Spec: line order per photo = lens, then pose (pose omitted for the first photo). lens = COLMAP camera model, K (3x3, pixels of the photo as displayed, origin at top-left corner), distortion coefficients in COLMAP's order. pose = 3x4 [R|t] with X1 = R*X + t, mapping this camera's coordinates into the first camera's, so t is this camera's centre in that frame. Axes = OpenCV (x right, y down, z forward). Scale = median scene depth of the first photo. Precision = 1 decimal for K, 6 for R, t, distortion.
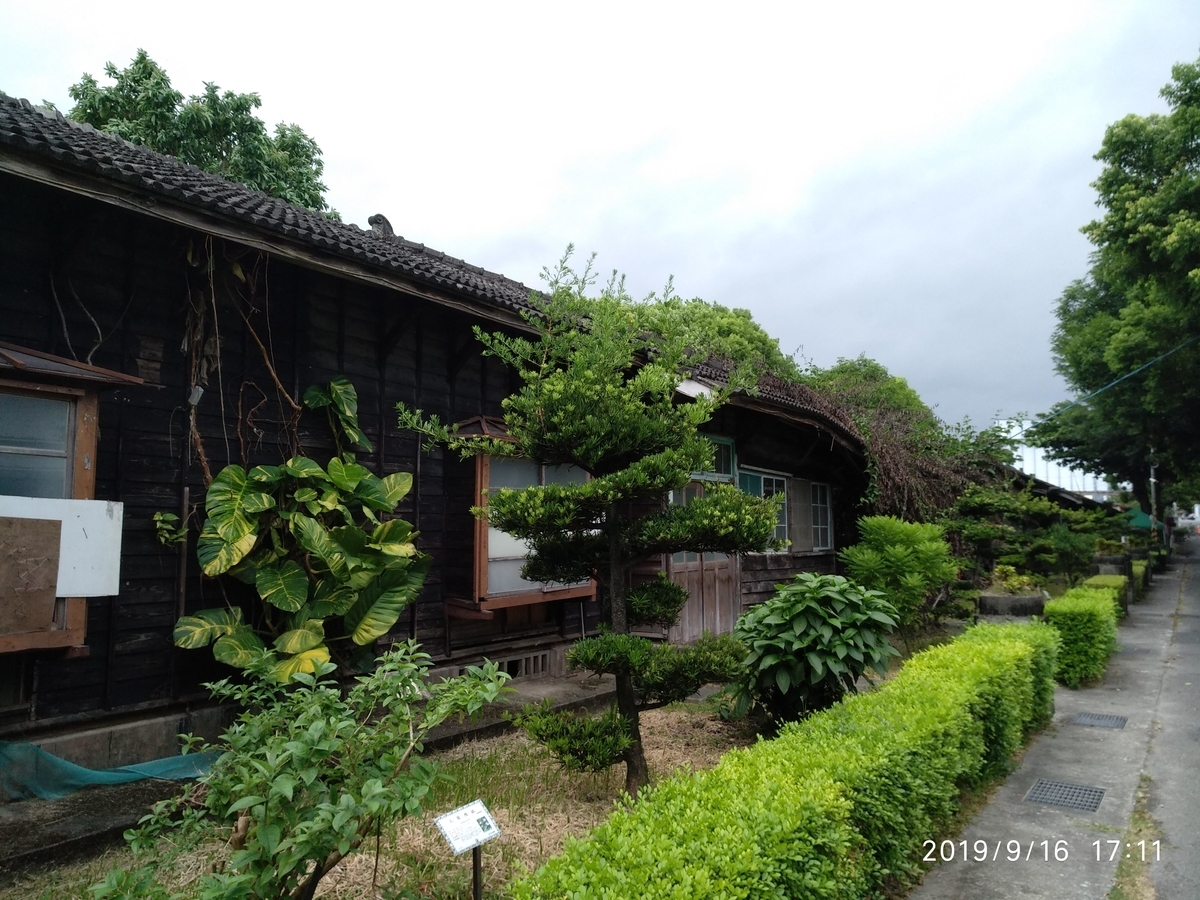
lens RADIAL K [[876.6, 0, 600.0], [0, 876.6, 450.0], [0, 0, 1]] dist [-0.075030, 0.054862]
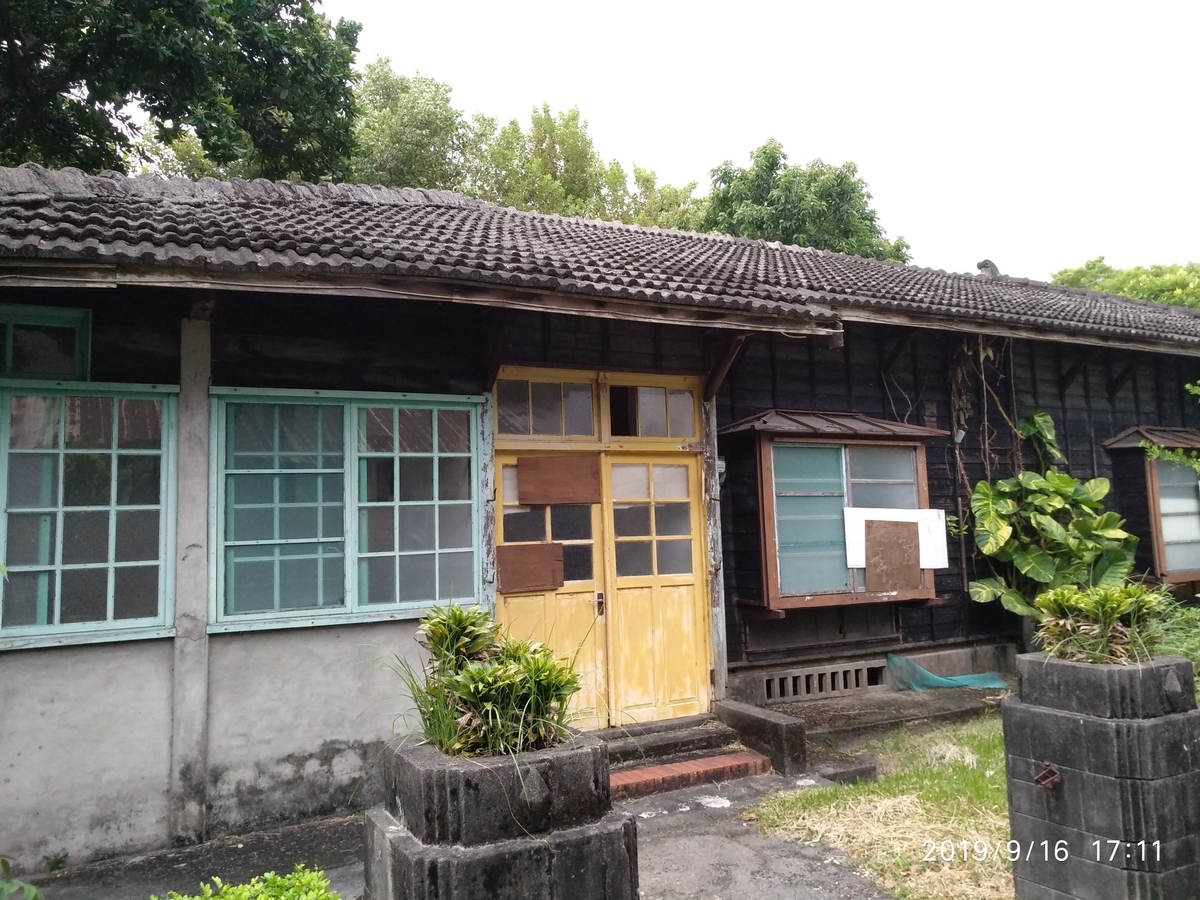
lens RADIAL K [[876.6, 0, 600.0], [0, 876.6, 450.0], [0, 0, 1]] dist [-0.075030, 0.054862]
pose [[0.844948, -0.077742, -0.529168, -0.194831], [0.077370, 0.996740, -0.022894, -0.051606], [0.529223, -0.021598, 0.848208, -0.582215]]
